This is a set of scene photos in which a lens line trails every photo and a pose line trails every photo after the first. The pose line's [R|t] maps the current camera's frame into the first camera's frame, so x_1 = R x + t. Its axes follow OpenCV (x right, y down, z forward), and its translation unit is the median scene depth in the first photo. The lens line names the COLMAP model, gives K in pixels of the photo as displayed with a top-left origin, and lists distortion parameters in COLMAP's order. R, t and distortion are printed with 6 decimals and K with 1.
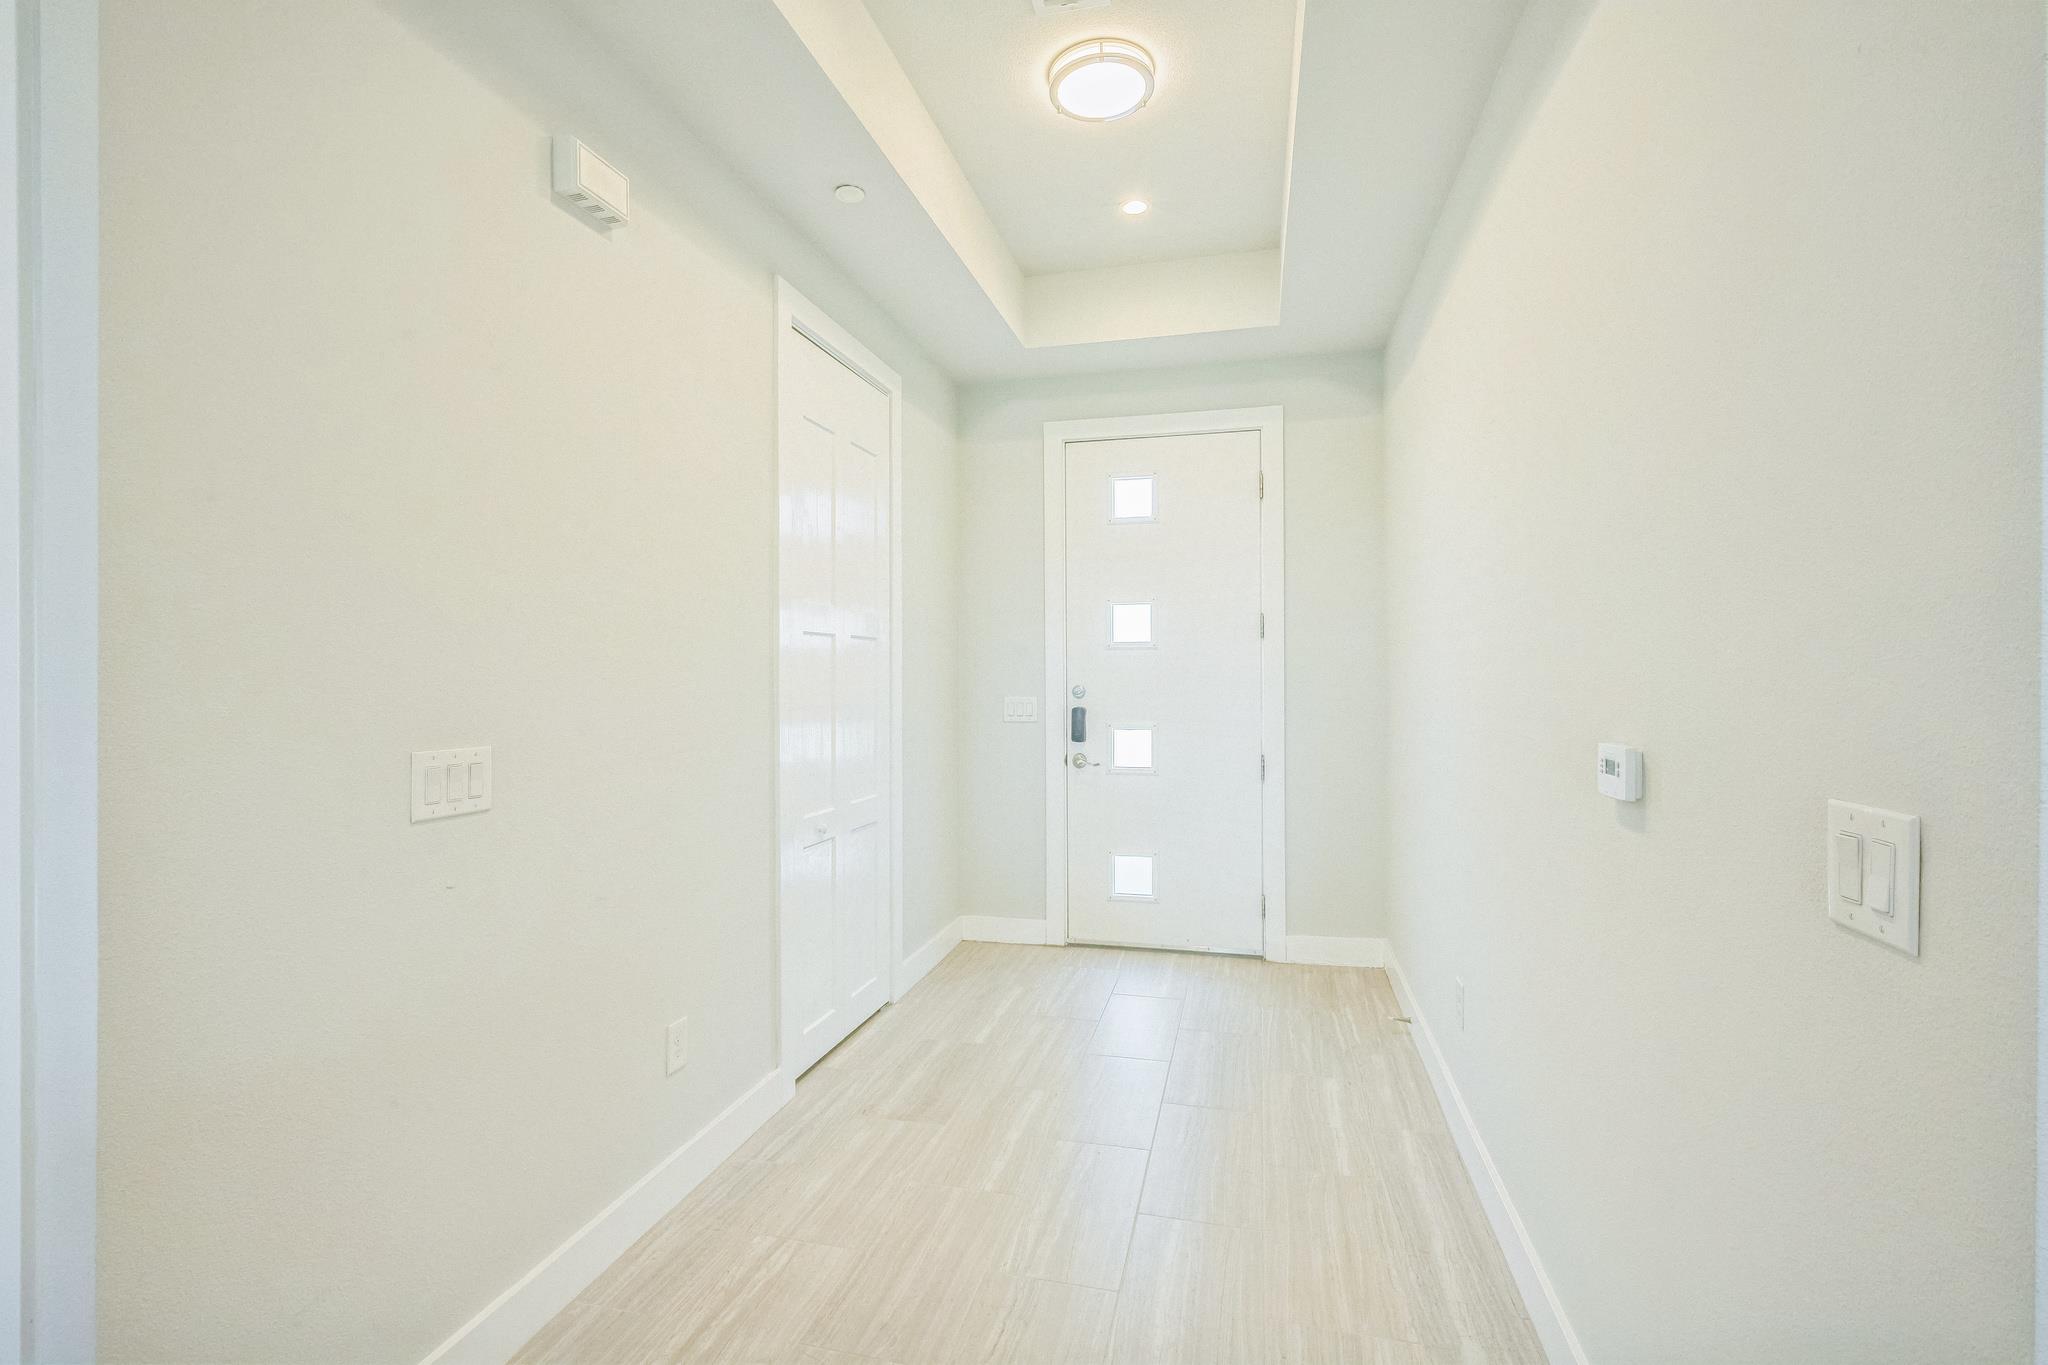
lens RADIAL K [[929.1, 0, 1030.8], [0, 929.1, 669.8], [0, 0, 1]] dist [0.001987, 0.001062]
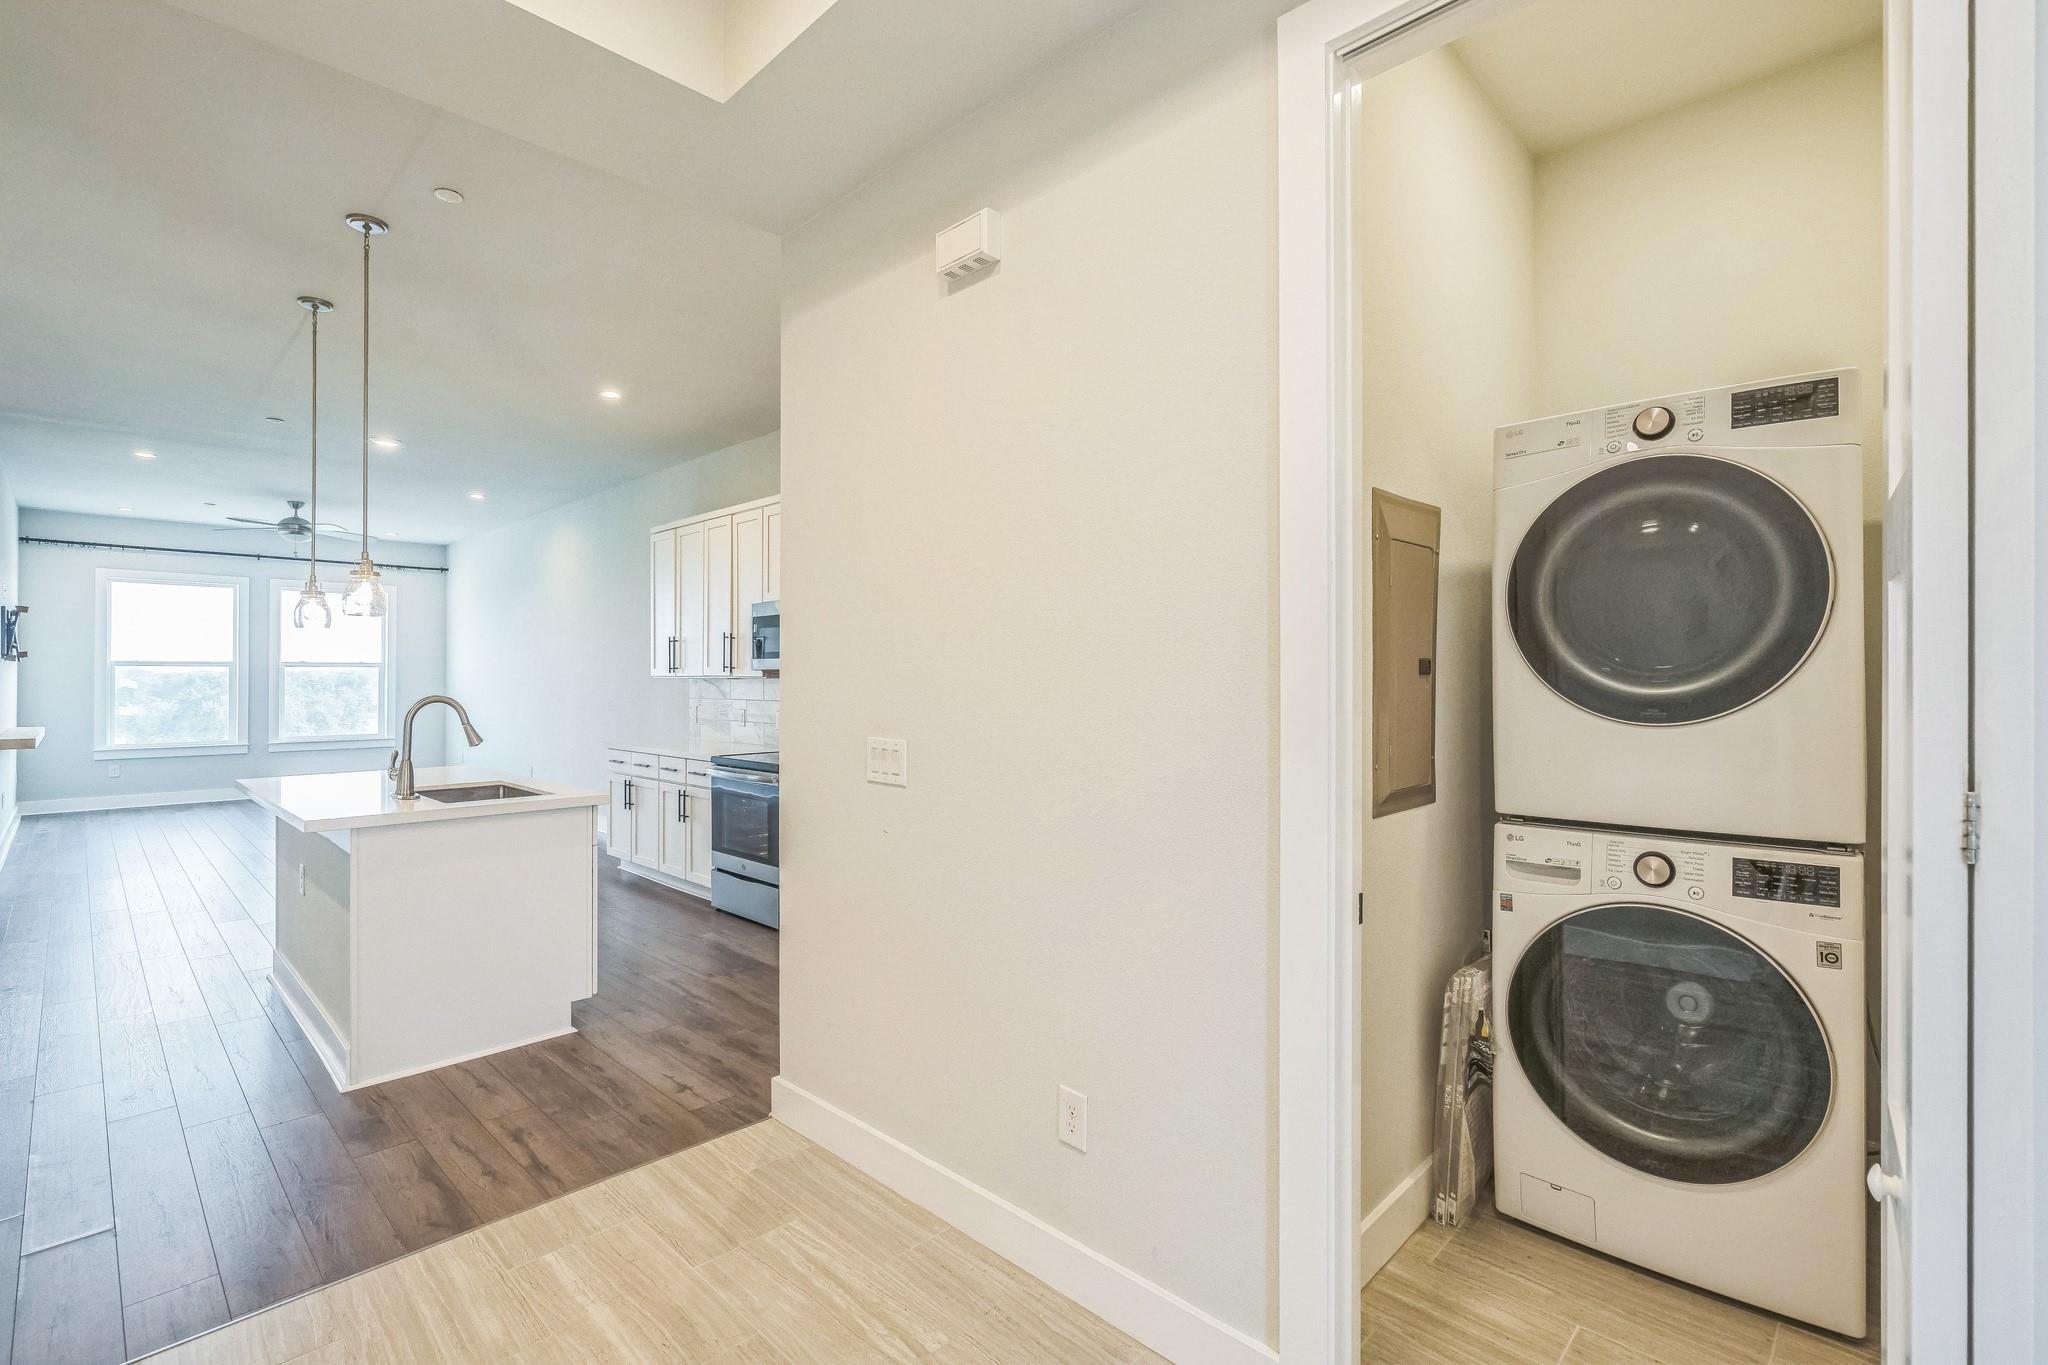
lens RADIAL K [[929.1, 0, 1030.8], [0, 929.1, 669.8], [0, 0, 1]] dist [0.001987, 0.001062]
pose [[-0.495237, 0.001636, -0.868756, 0.524255], [0.003962, 0.999992, -0.000376, -0.020696], [0.868749, -0.003628, -0.495240, 1.855831]]
